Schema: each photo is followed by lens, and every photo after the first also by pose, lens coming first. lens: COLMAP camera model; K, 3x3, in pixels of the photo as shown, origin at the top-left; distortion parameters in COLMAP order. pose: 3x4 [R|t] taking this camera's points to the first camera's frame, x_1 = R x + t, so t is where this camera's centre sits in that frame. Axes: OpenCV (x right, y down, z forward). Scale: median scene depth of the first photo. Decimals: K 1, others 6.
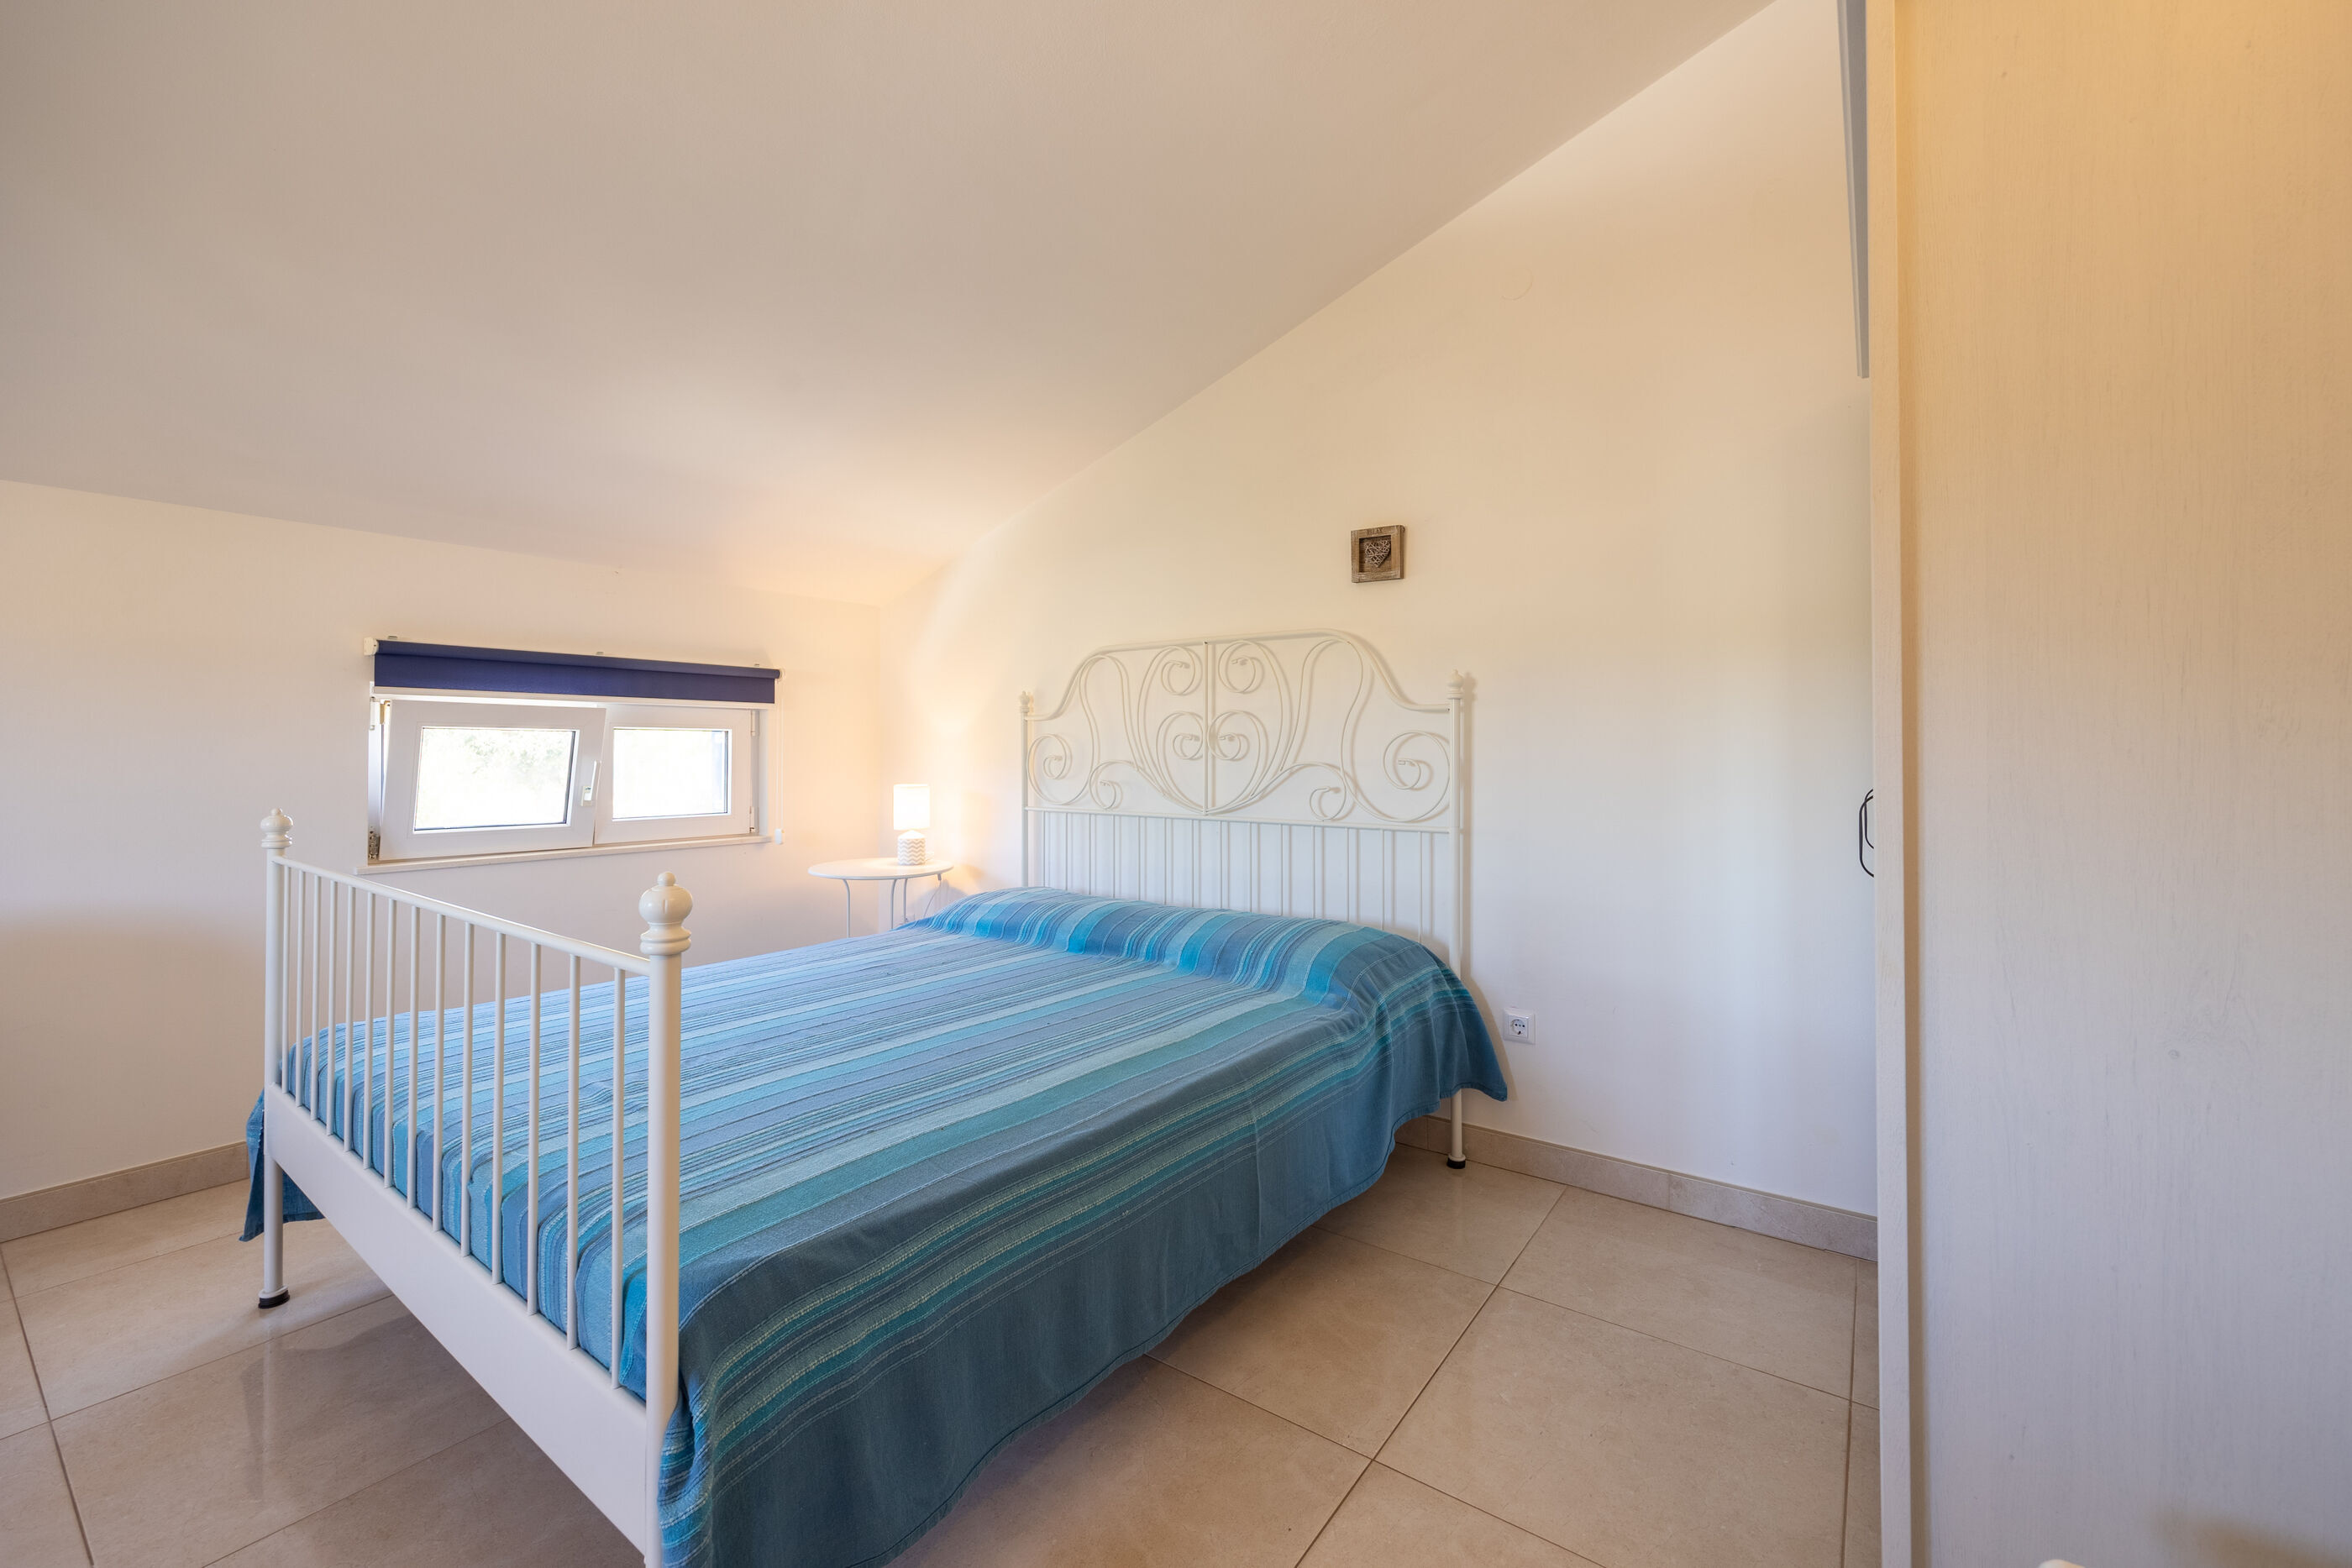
lens RADIAL K [[949.0, 0, 1212.7], [0, 949.0, 745.8], [0, 0, 1]] dist [-0.000543, -0.000187]
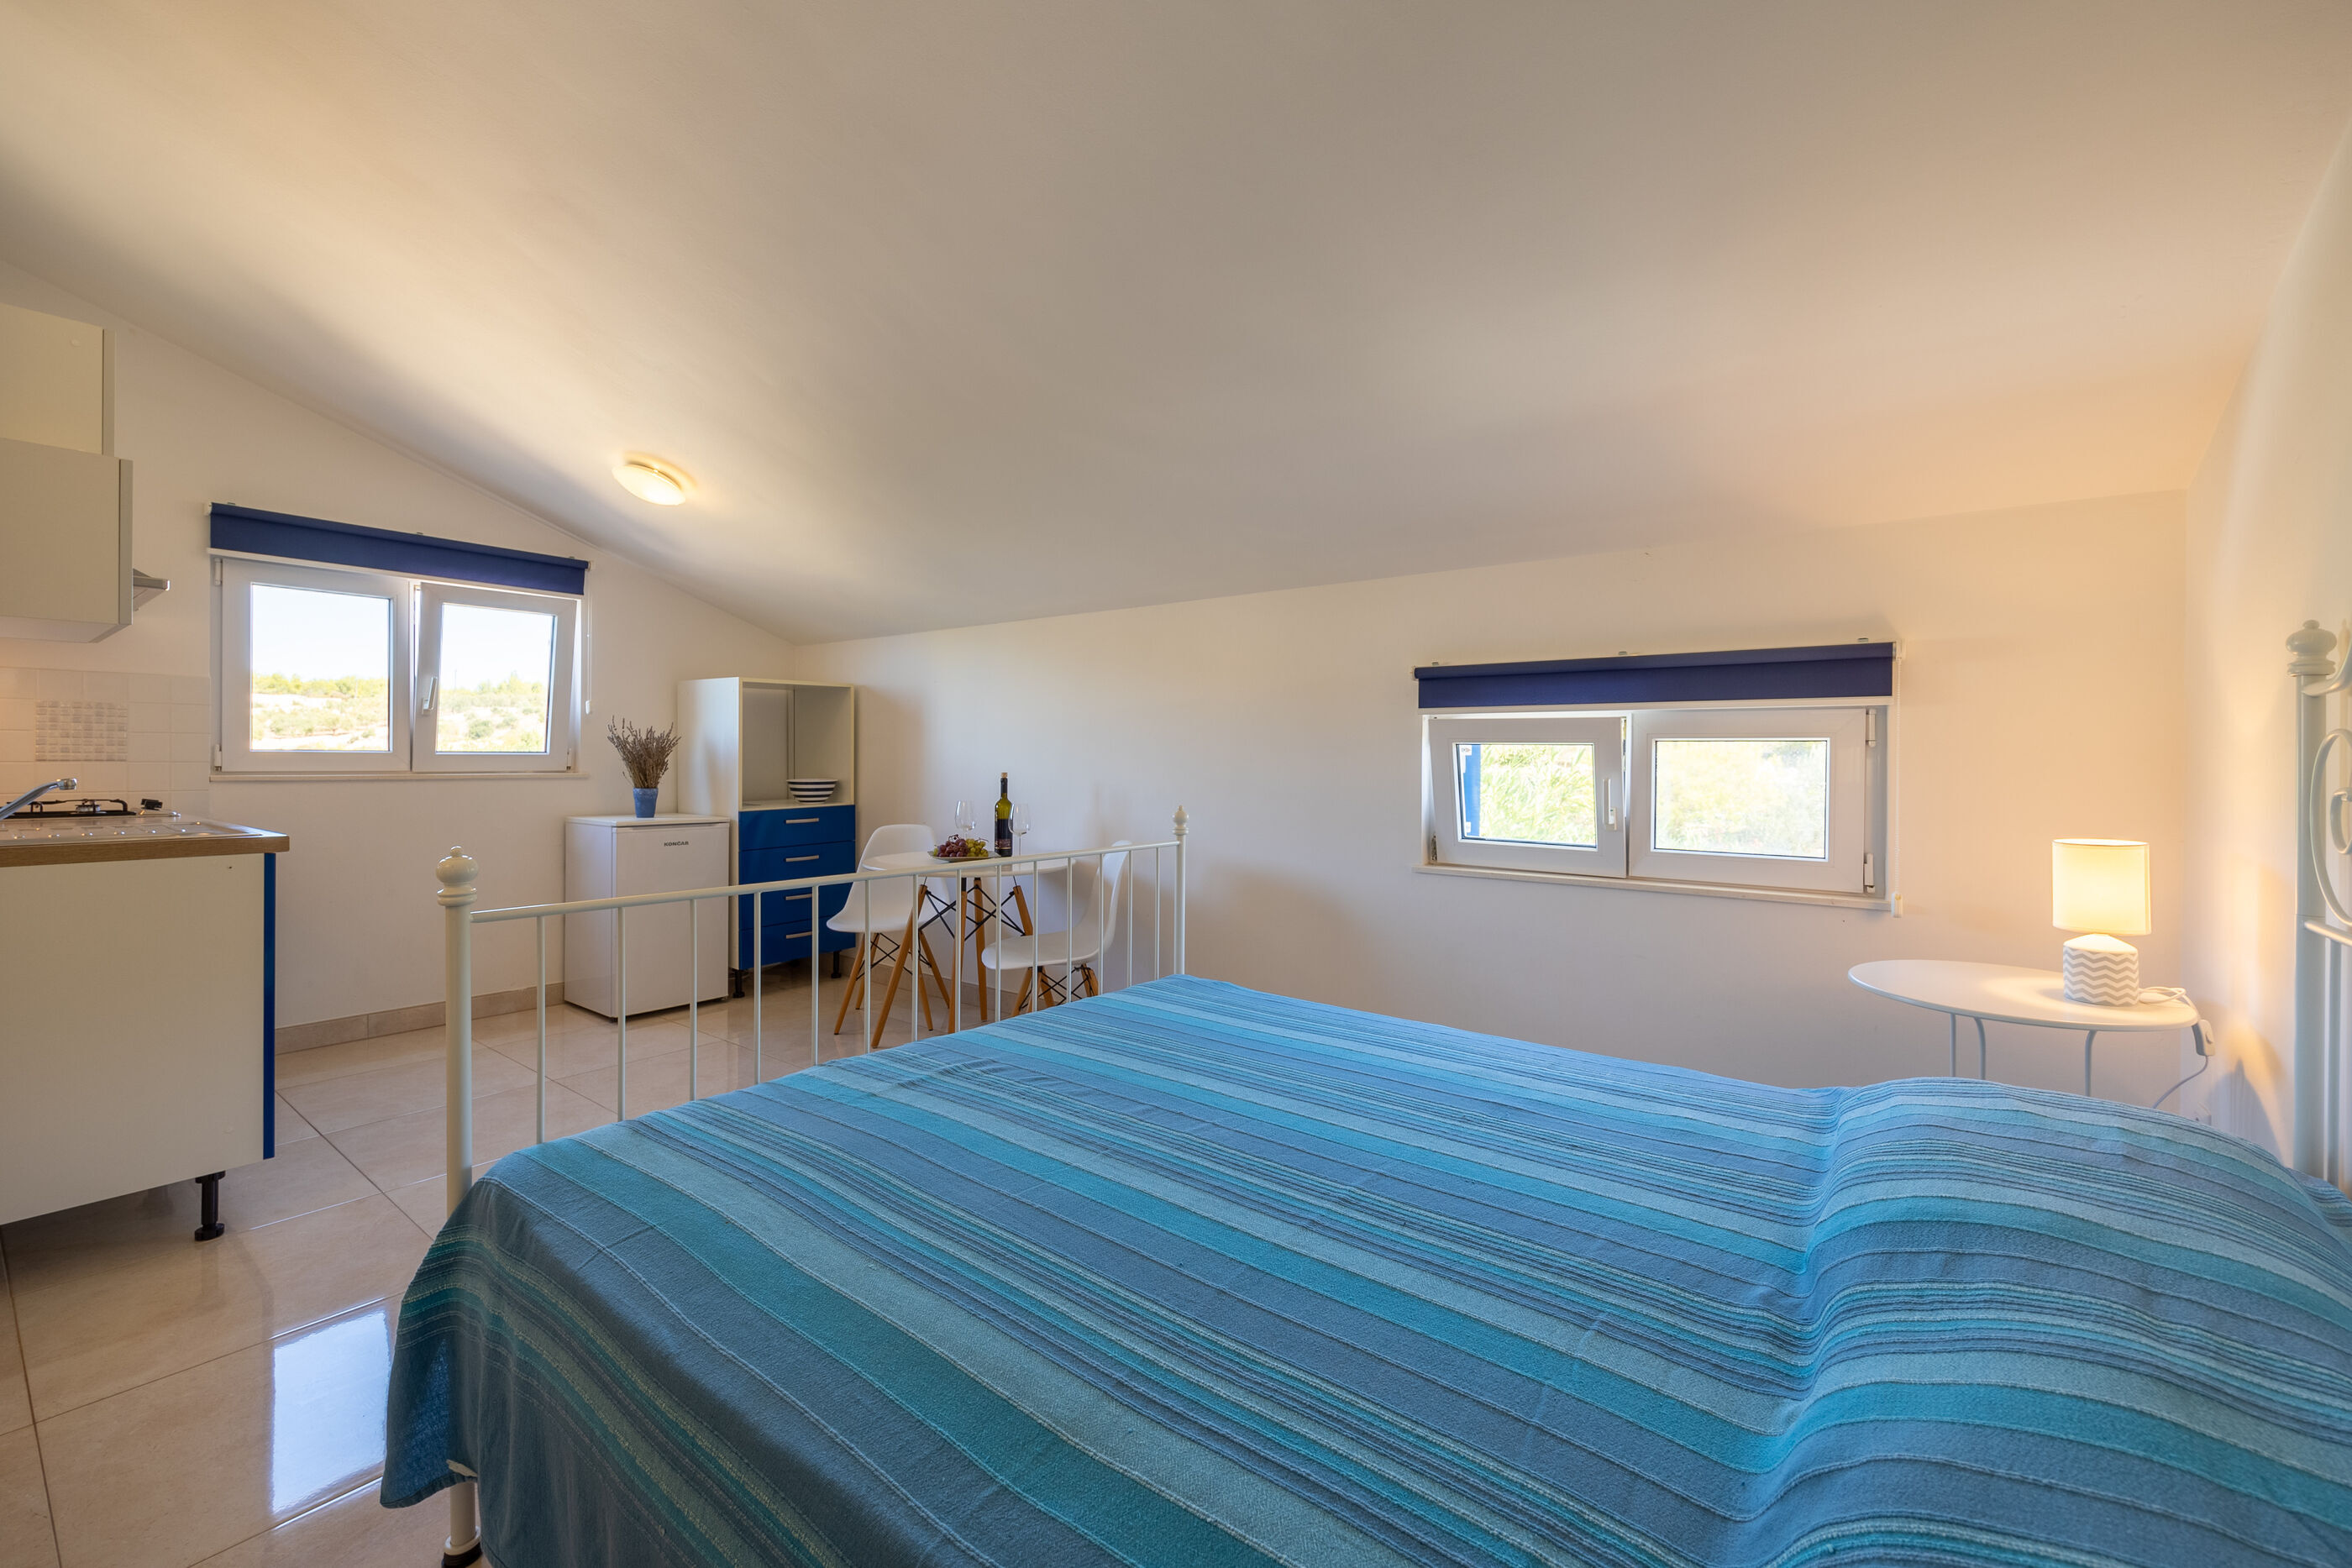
lens RADIAL K [[971.5, 0, 1192.2], [0, 971.5, 767.9], [0, 0, 1]] dist [-0.000288, -0.000134]
pose [[-0.036547, 0.006776, -0.999309, 0.247987], [-0.002630, 0.999973, 0.006877, 0.000951], [0.999328, 0.002880, -0.036529, 0.656434]]
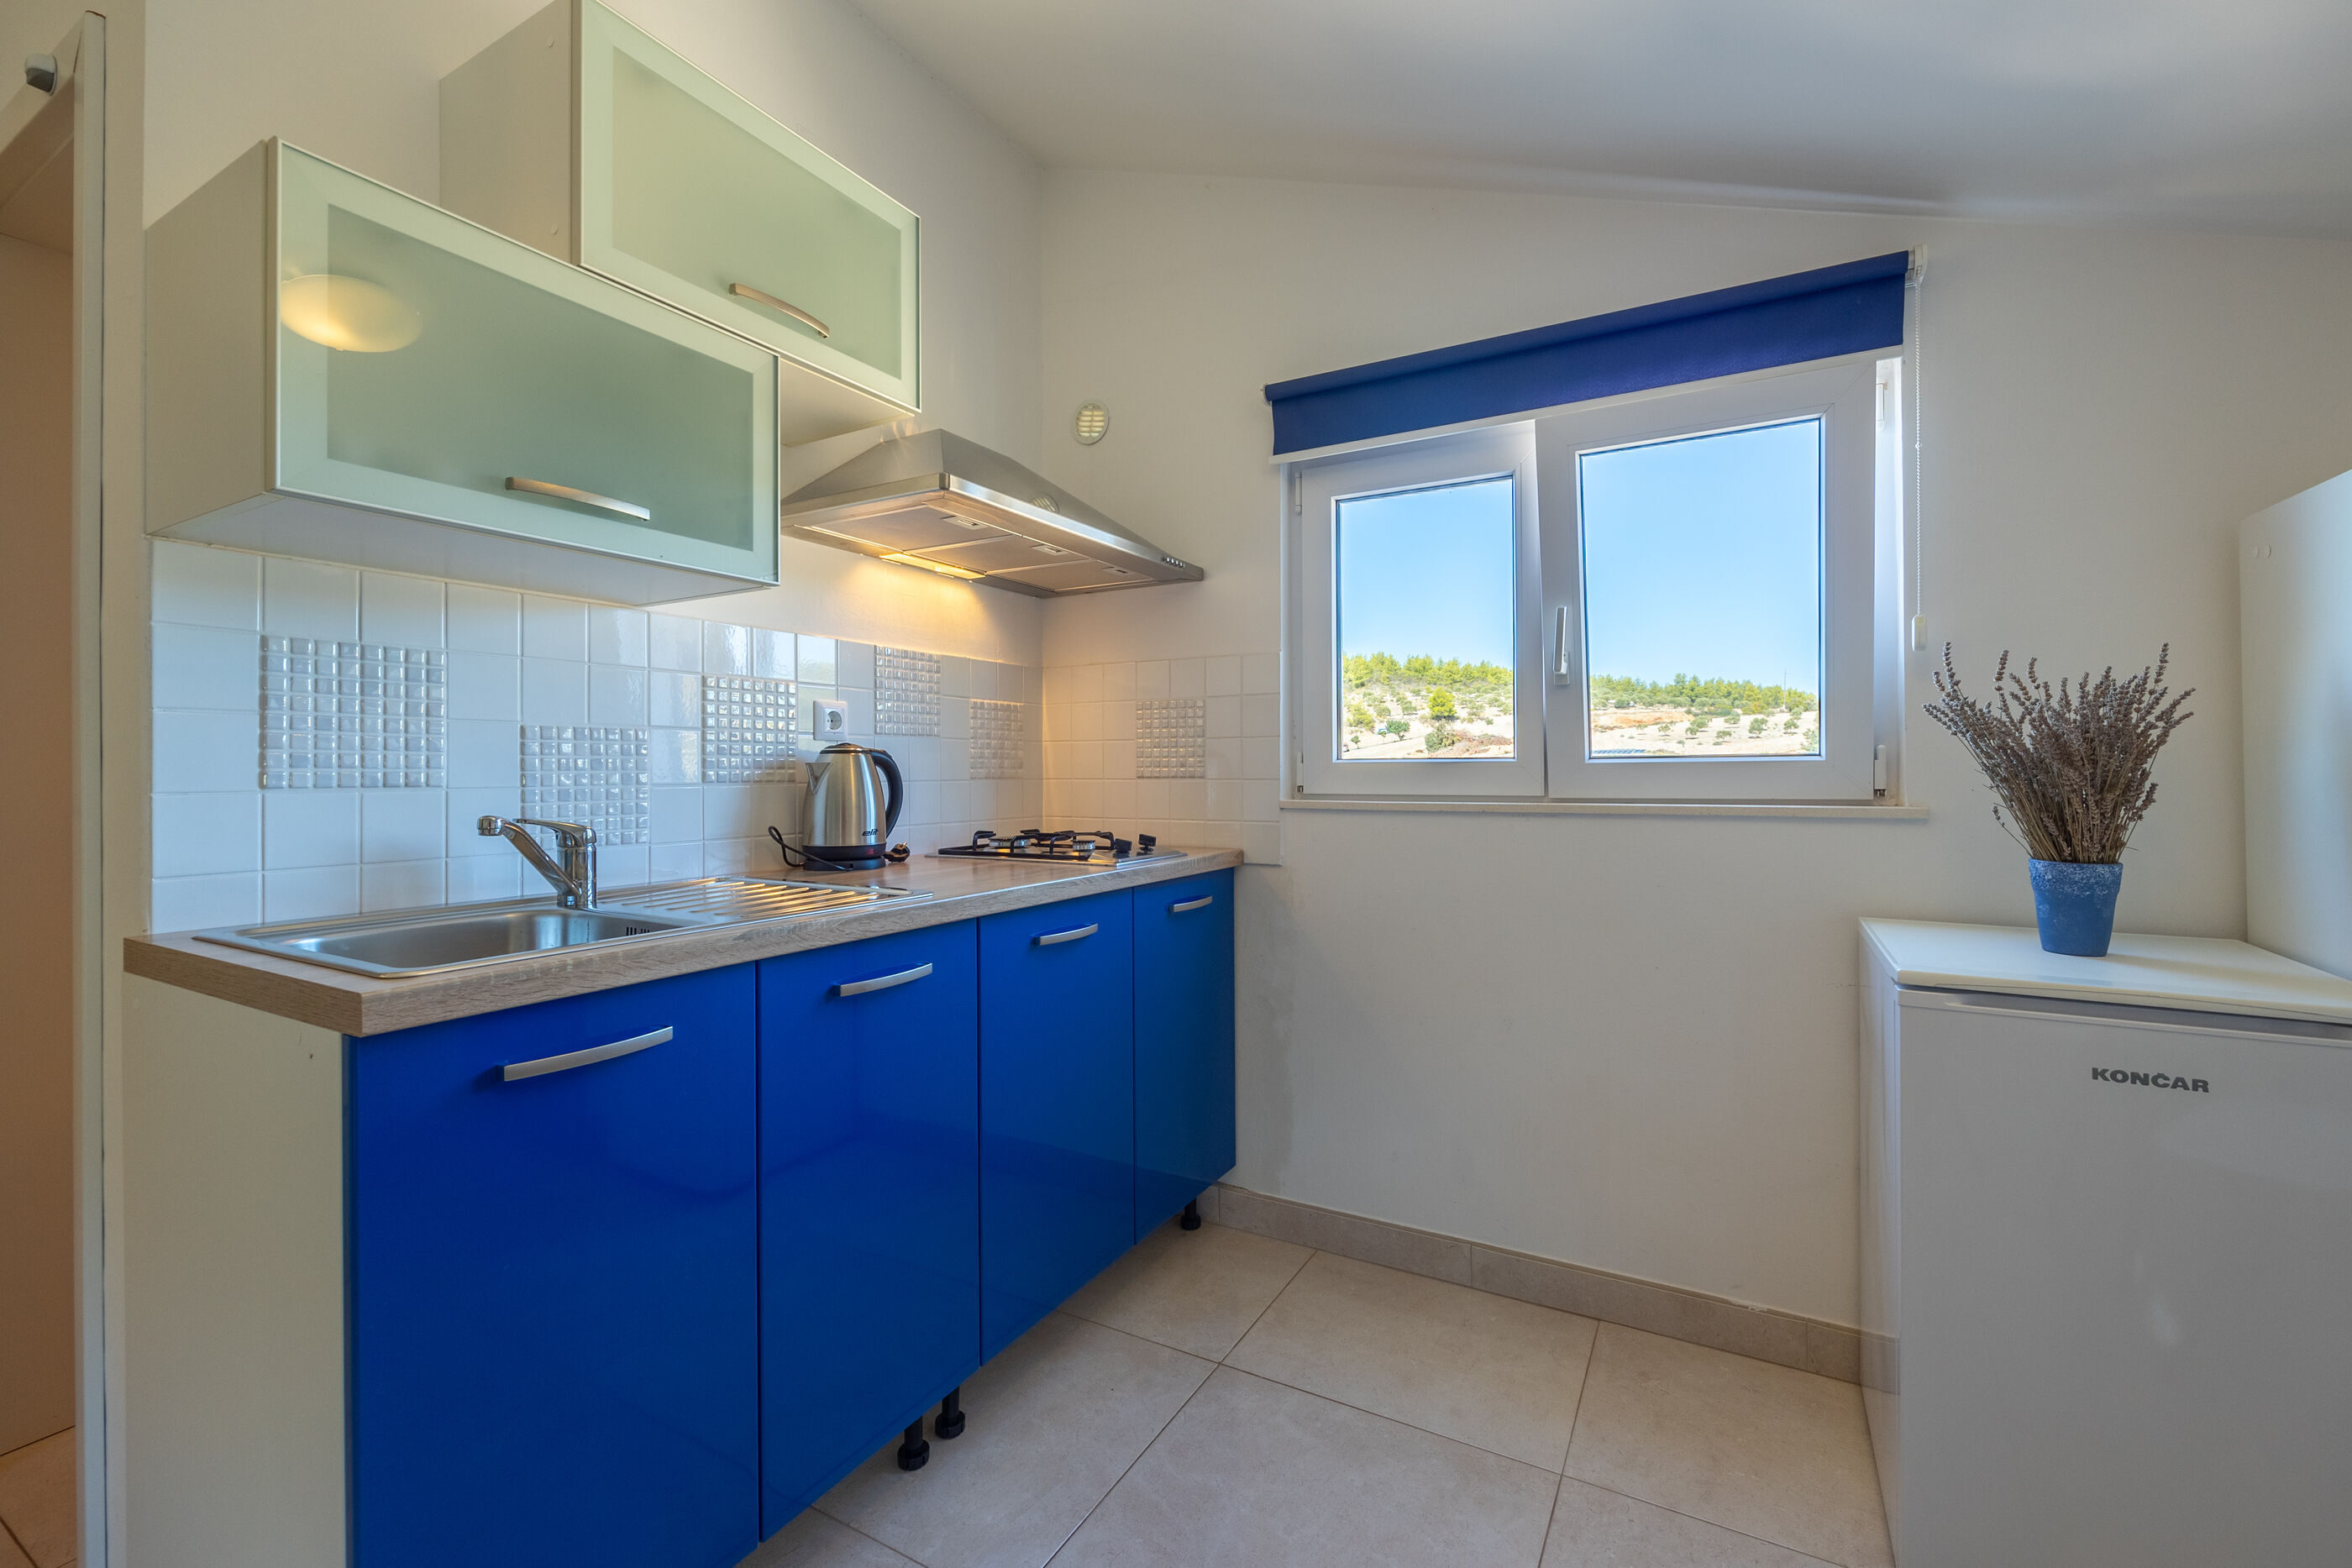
lens RADIAL K [[971.5, 0, 1192.2], [0, 971.5, 767.9], [0, 0, 1]] dist [-0.000288, -0.000134]
pose [[-0.994184, 0.003164, -0.107649, -0.664379], [0.003766, 0.999978, -0.005390, -0.000215], [0.107629, -0.005764, -0.994174, 0.222705]]
